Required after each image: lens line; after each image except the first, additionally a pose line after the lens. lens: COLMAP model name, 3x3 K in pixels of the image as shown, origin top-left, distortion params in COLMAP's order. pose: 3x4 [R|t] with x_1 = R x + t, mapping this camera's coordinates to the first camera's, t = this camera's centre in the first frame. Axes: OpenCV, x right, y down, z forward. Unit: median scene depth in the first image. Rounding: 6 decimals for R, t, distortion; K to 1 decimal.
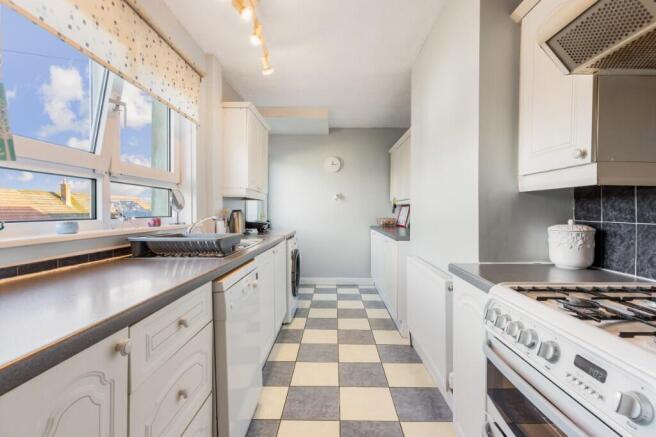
lens RADIAL K [[305.5, 0, 325.2], [0, 305.5, 214.0], [0, 0, 1]] dist [-0.000237, -0.000158]
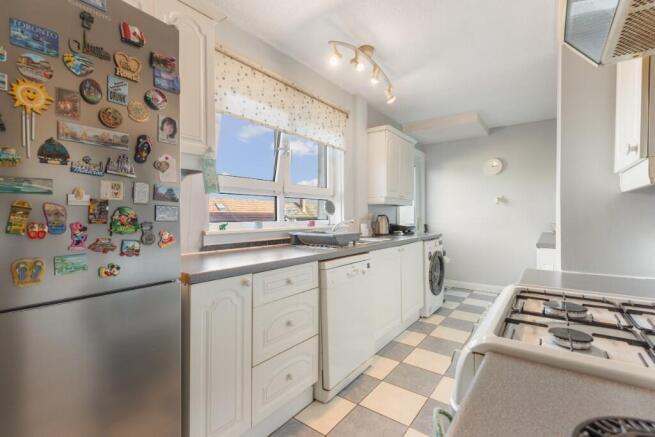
lens RADIAL K [[305.0, 0, 334.1], [0, 305.0, 219.2], [0, 0, 1]] dist [-0.000237, -0.000158]
pose [[0.809512, 0.005108, -0.587081, 0.264349], [-0.003757, 0.999987, 0.003520, 0.001370], [0.587091, -0.000644, 0.809521, -0.086537]]
